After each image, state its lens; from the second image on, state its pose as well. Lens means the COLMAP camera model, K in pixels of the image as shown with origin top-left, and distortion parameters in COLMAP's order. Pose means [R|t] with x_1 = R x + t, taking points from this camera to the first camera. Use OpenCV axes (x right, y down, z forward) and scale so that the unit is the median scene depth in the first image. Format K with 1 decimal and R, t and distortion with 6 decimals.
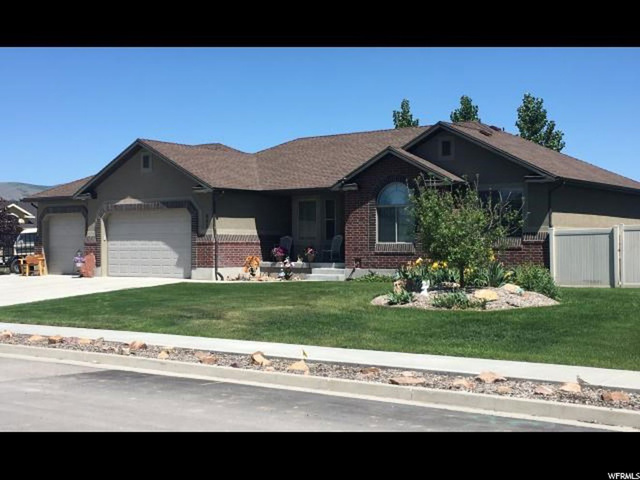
lens RADIAL K [[770.8, 0, 320.0], [0, 770.8, 240.0], [0, 0, 1]] dist [-0.004382, -0.021294]
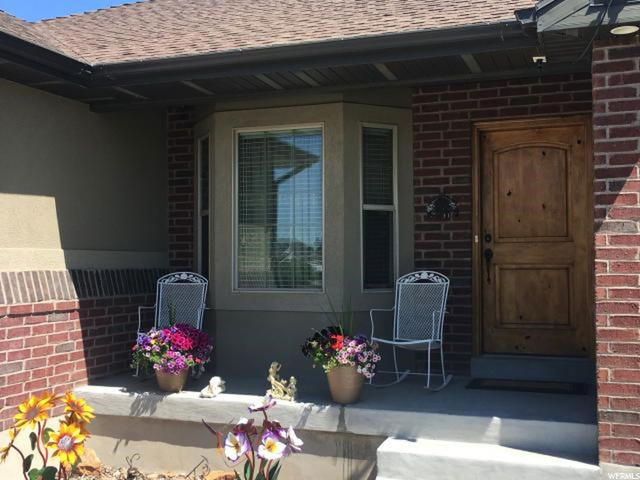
lens RADIAL K [[770.8, 0, 320.0], [0, 770.8, 240.0], [0, 0, 1]] dist [-0.004382, -0.021294]
pose [[0.958335, 0.010293, 0.285460, -0.075351], [-0.002155, 0.999583, -0.028805, -0.009263], [-0.285637, 0.026989, 0.957958, 0.764653]]
